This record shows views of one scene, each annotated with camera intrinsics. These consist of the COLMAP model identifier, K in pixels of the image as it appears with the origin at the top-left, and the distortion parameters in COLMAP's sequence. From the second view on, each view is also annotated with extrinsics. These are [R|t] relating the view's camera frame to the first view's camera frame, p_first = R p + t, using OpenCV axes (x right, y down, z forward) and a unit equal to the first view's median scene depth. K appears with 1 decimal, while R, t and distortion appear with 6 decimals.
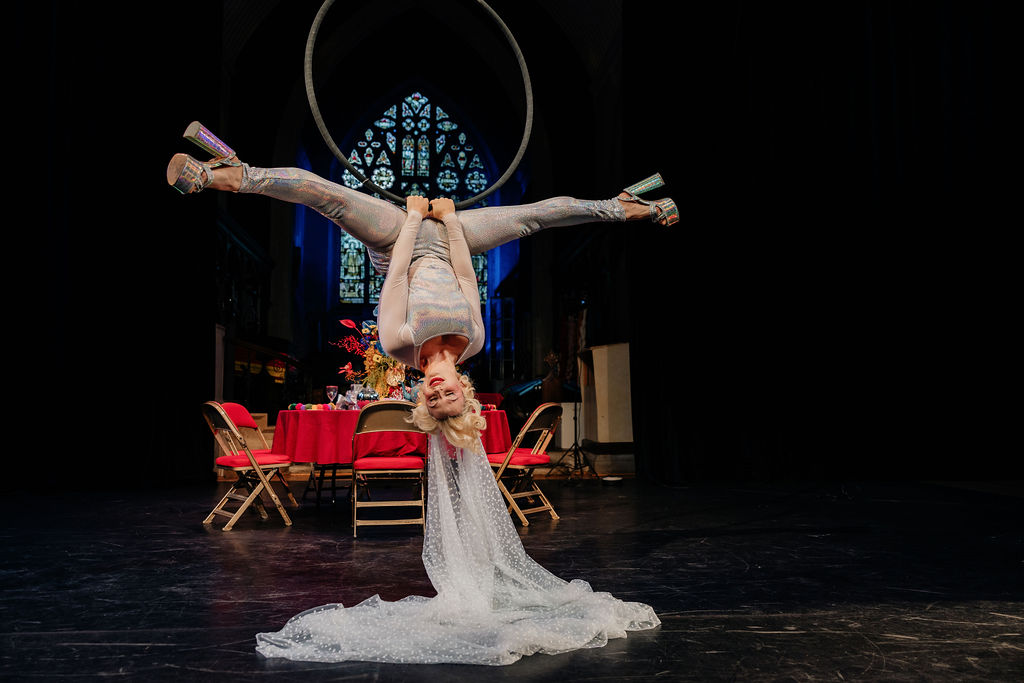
lens RADIAL K [[797.5, 0, 503.8], [0, 797.5, 335.9], [0, 0, 1]] dist [0.005726, -0.000194]
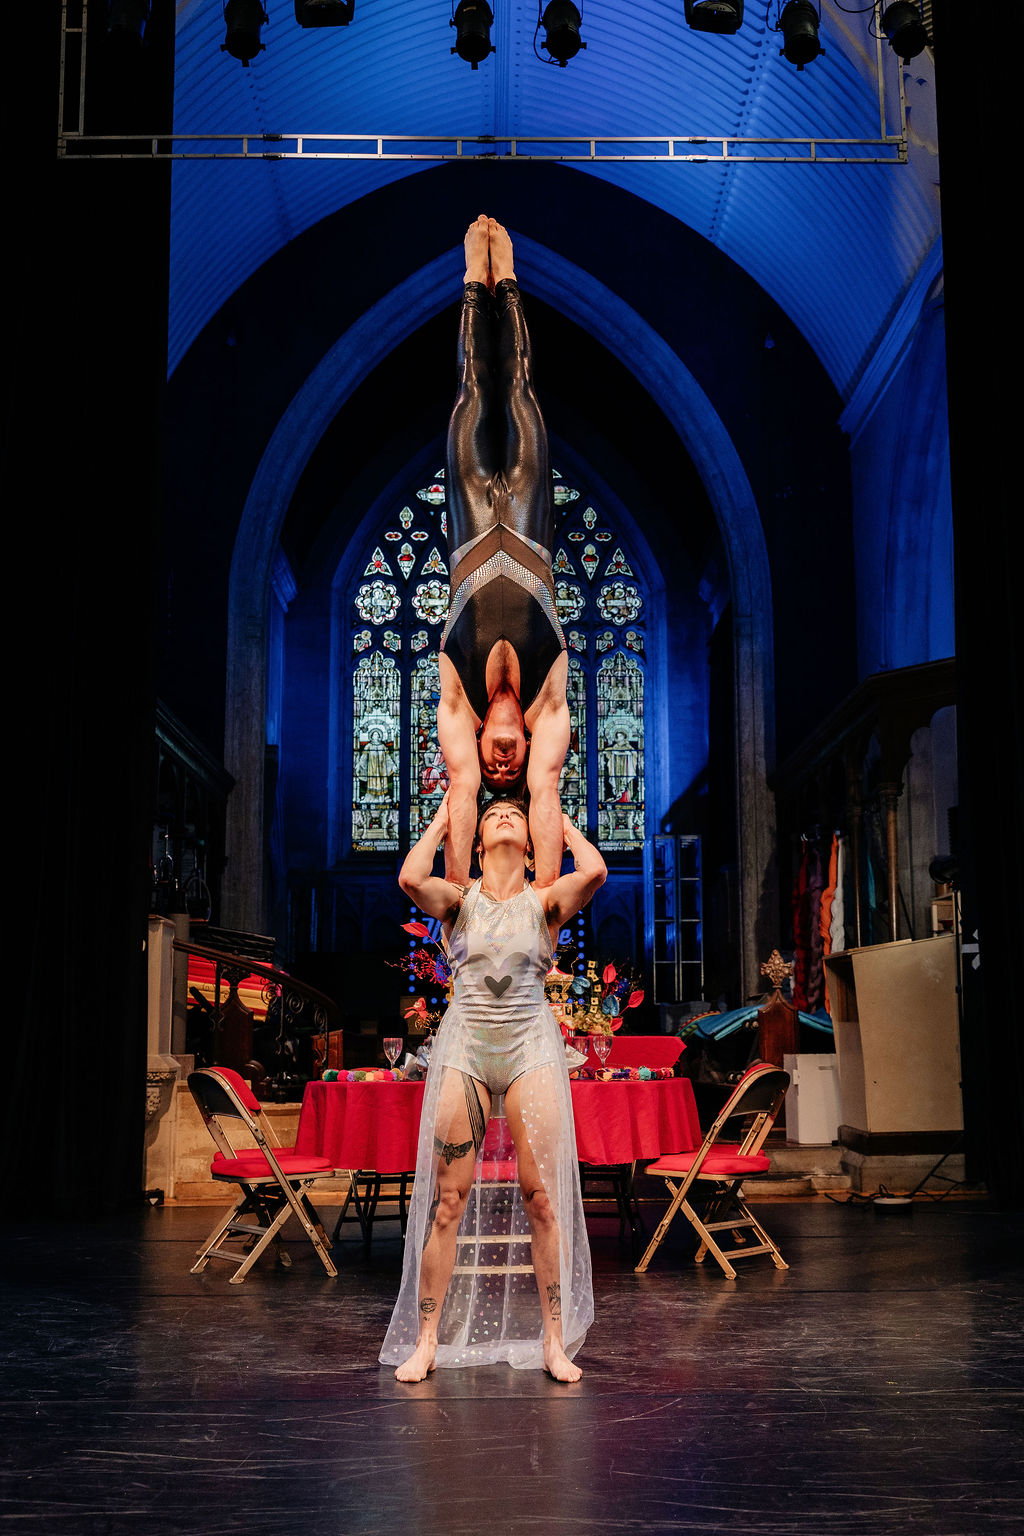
lens RADIAL K [[1745.8, 0, 533.3], [0, 1745.8, 766.4], [0, 0, 1]] dist [-0.005922, 0.000000]
pose [[0.996485, -0.020148, -0.081318, -0.001827], [0.014255, 0.997273, -0.072409, -0.016429], [0.082555, 0.070995, 0.994054, -0.109667]]
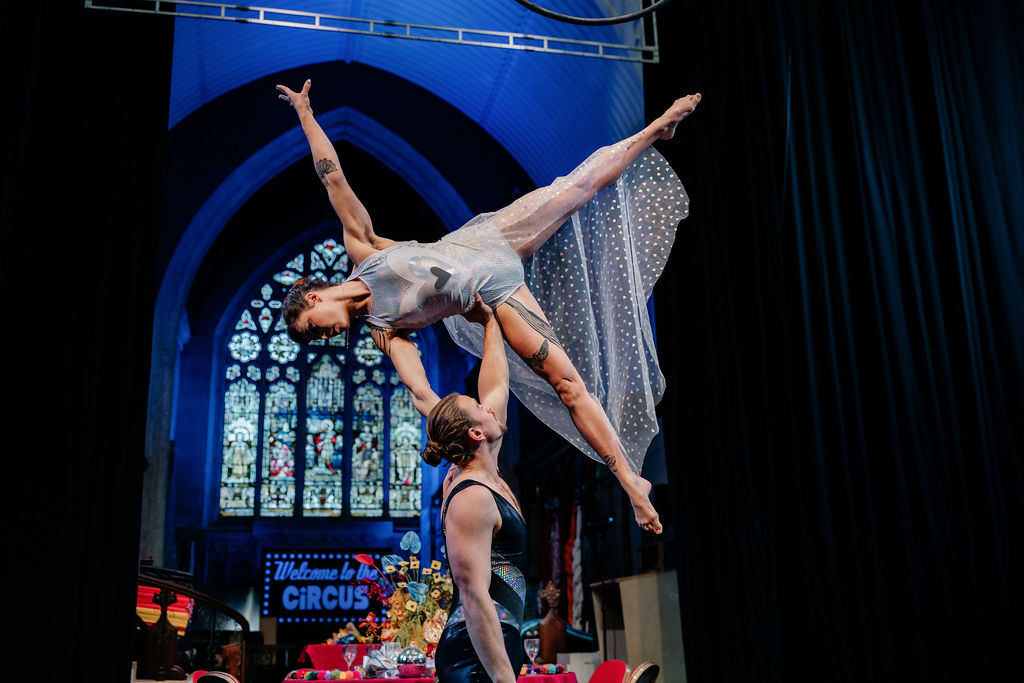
lens RADIAL K [[1076.9, 0, 515.1], [0, 1076.9, 324.9], [0, 0, 1]] dist [-0.012227, 0.000000]
pose [[0.992570, 0.010295, 0.121241, -0.073985], [0.014727, 0.978925, -0.203689, -0.009651], [-0.120783, 0.203961, 0.971499, -0.030699]]
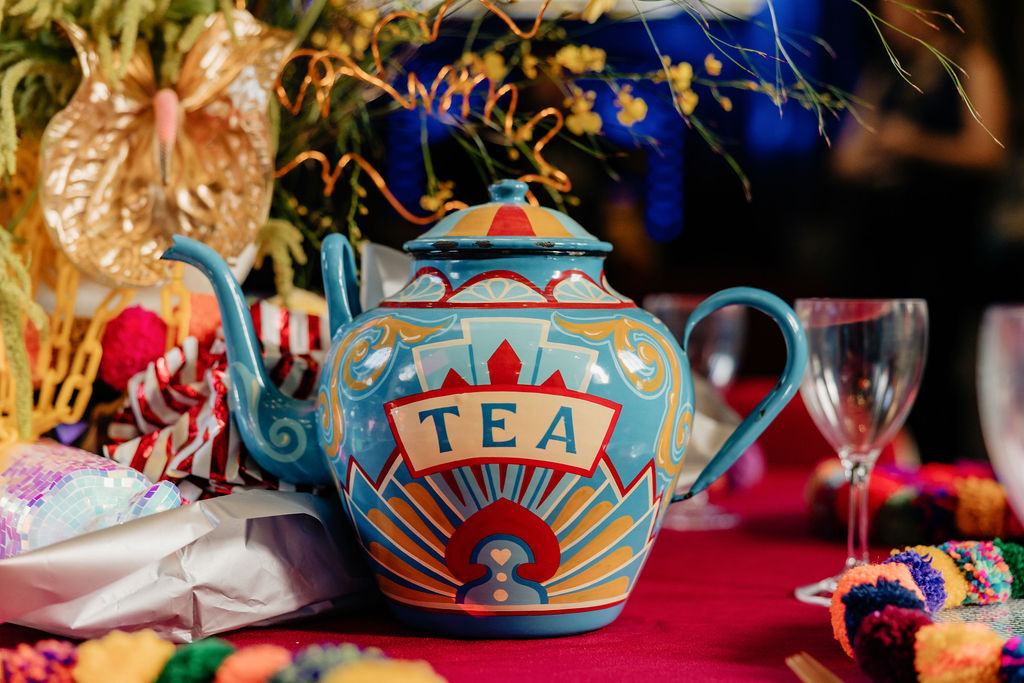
lens RADIAL K [[1770.1, 0, 510.8], [0, 1770.1, 343.3], [0, 0, 1]] dist [0.028681, 0.000000]
pose [[0.990298, 0.011102, -0.138517, -0.028410], [0.005511, 0.992881, 0.118981, 0.017646], [0.138852, -0.118590, 0.983187, 0.319820]]
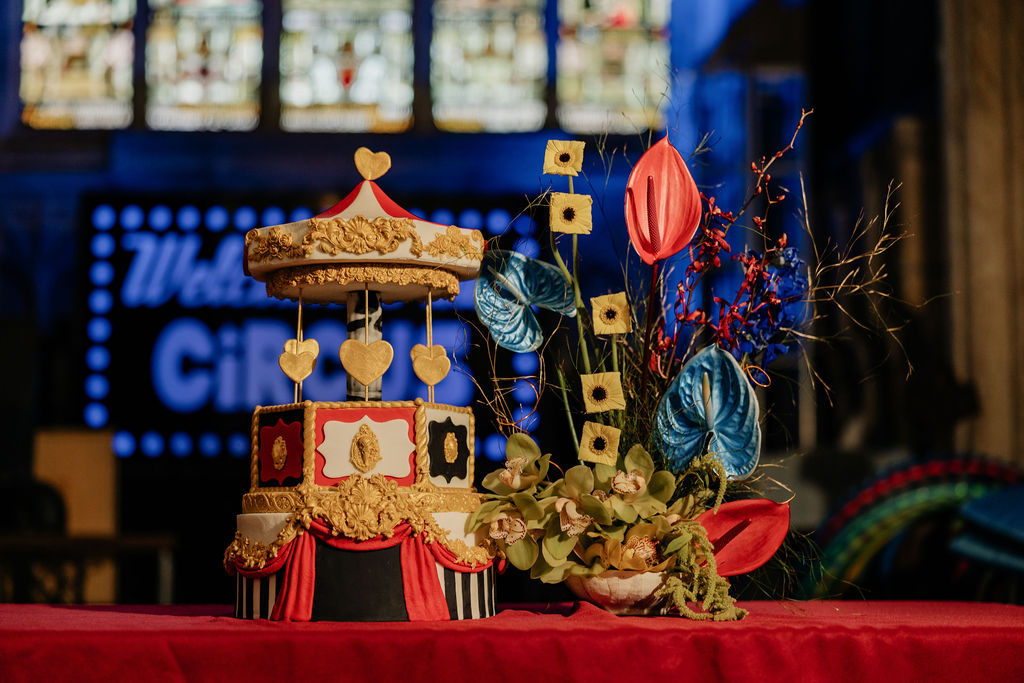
lens RADIAL K [[1864.1, 0, 531.0], [0, 1864.1, 336.4], [0, 0, 1]] dist [-0.020678, 0.000000]
pose [[0.998629, -0.011107, -0.051146, -0.042538], [0.010592, 0.999891, -0.010332, 0.033724], [0.051255, 0.009776, 0.998638, 0.599293]]
